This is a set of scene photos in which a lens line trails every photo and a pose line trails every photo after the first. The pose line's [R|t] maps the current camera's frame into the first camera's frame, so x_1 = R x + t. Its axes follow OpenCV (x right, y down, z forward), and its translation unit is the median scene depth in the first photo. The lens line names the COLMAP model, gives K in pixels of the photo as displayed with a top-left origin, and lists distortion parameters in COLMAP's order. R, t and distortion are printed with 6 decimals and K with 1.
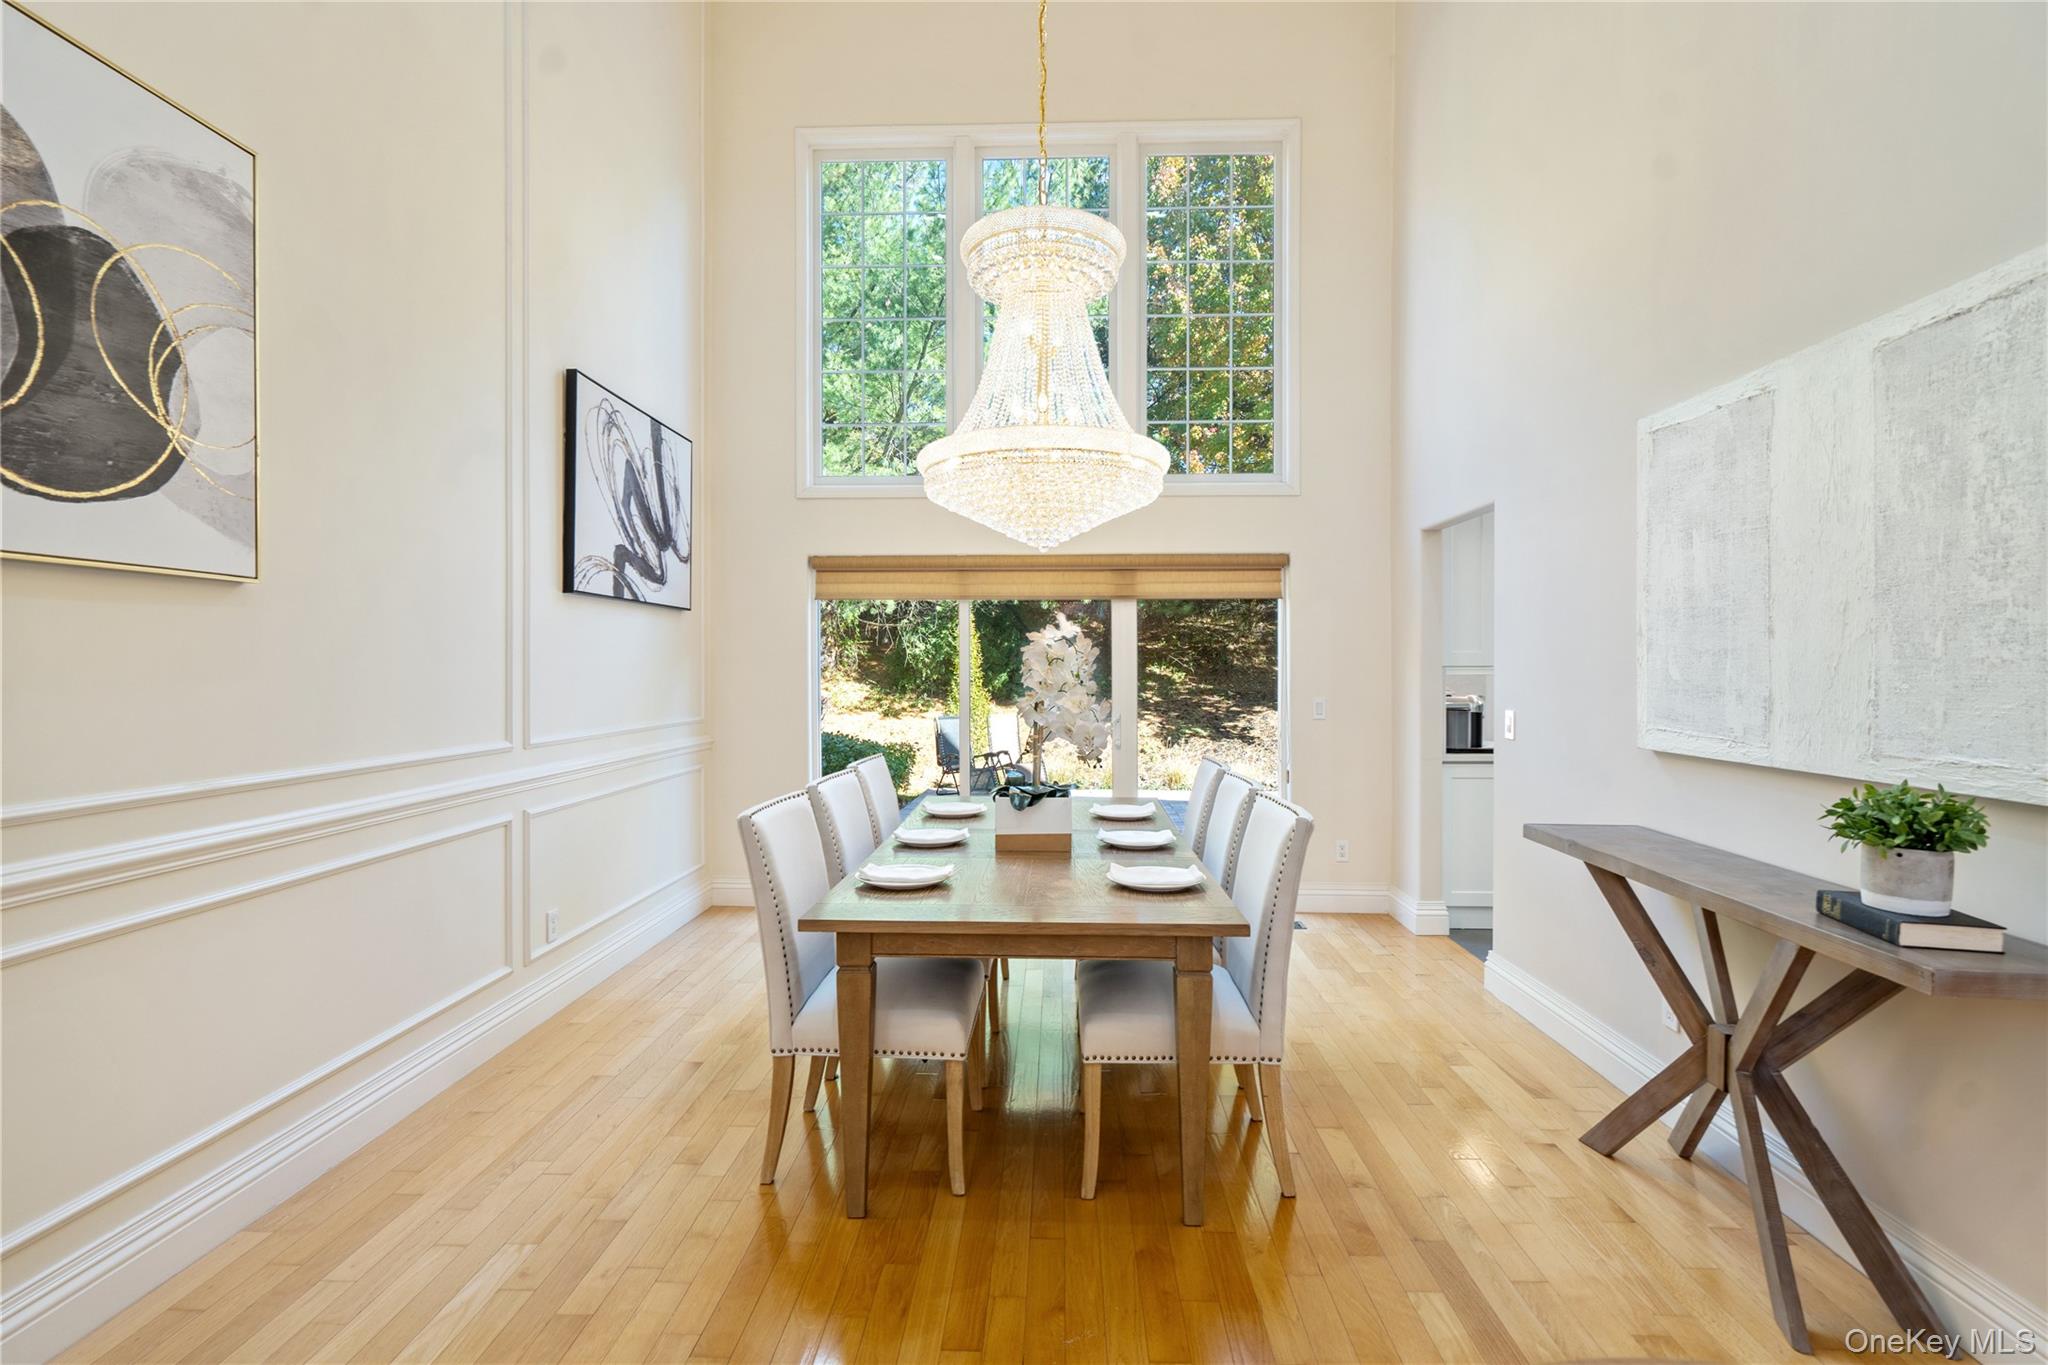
lens RADIAL K [[935.8, 0, 1014.7], [0, 935.8, 674.9], [0, 0, 1]] dist [-0.001652, 0.000004]
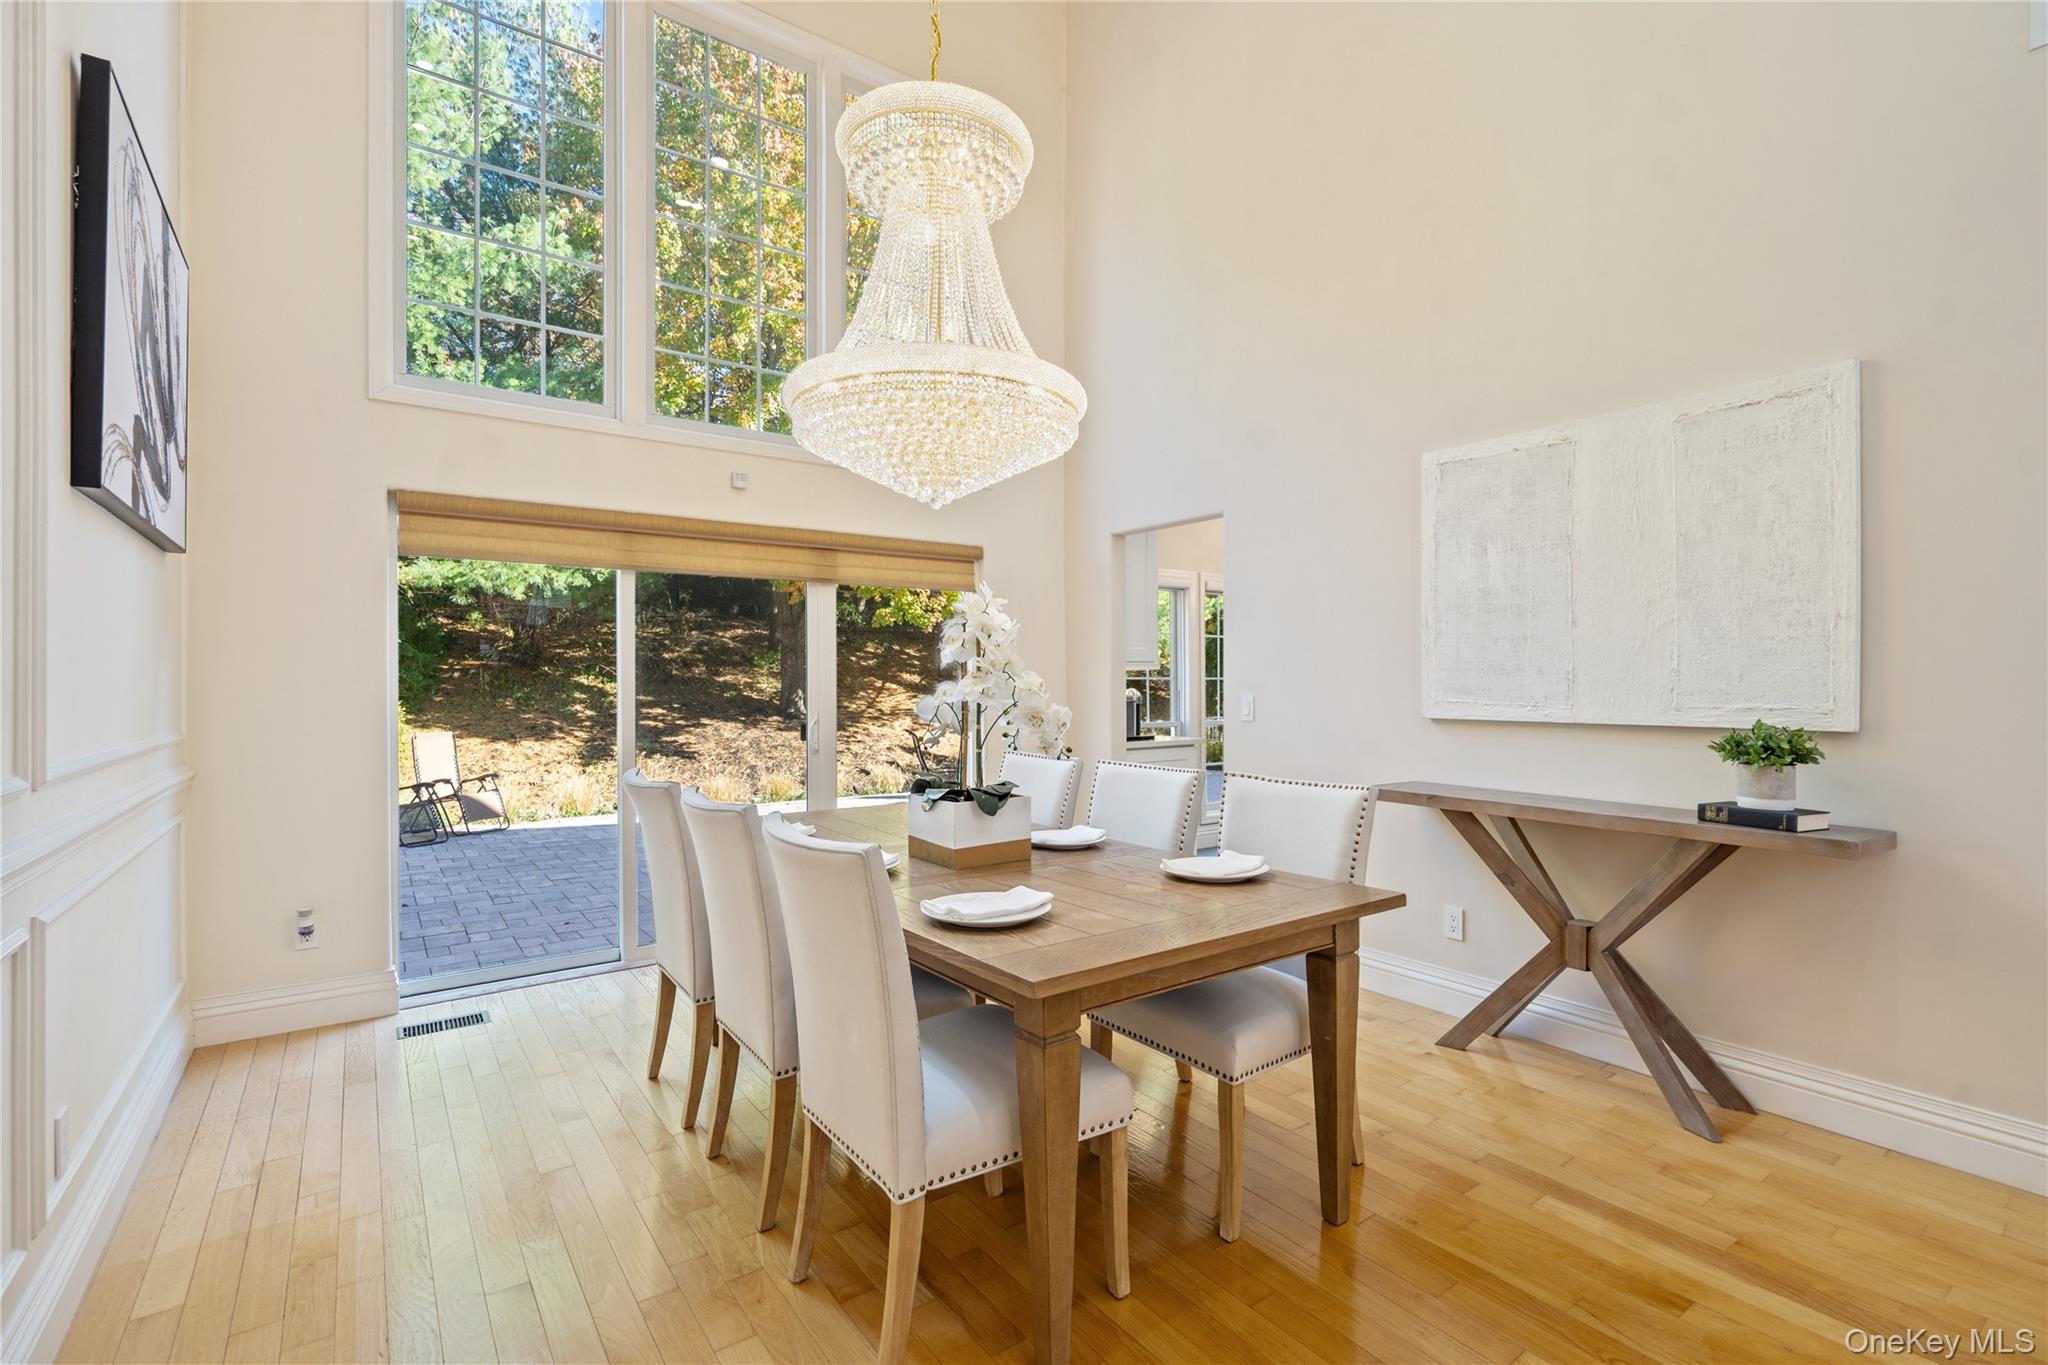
lens RADIAL K [[935.8, 0, 1025.4], [0, 935.8, 682.8], [0, 0, 1]] dist [-0.001652, 0.000004]
pose [[0.781289, -0.002190, 0.624166, -0.559318], [0.007326, 0.999957, -0.005662, 0.037768], [-0.624127, 0.008996, 0.781271, 0.390683]]
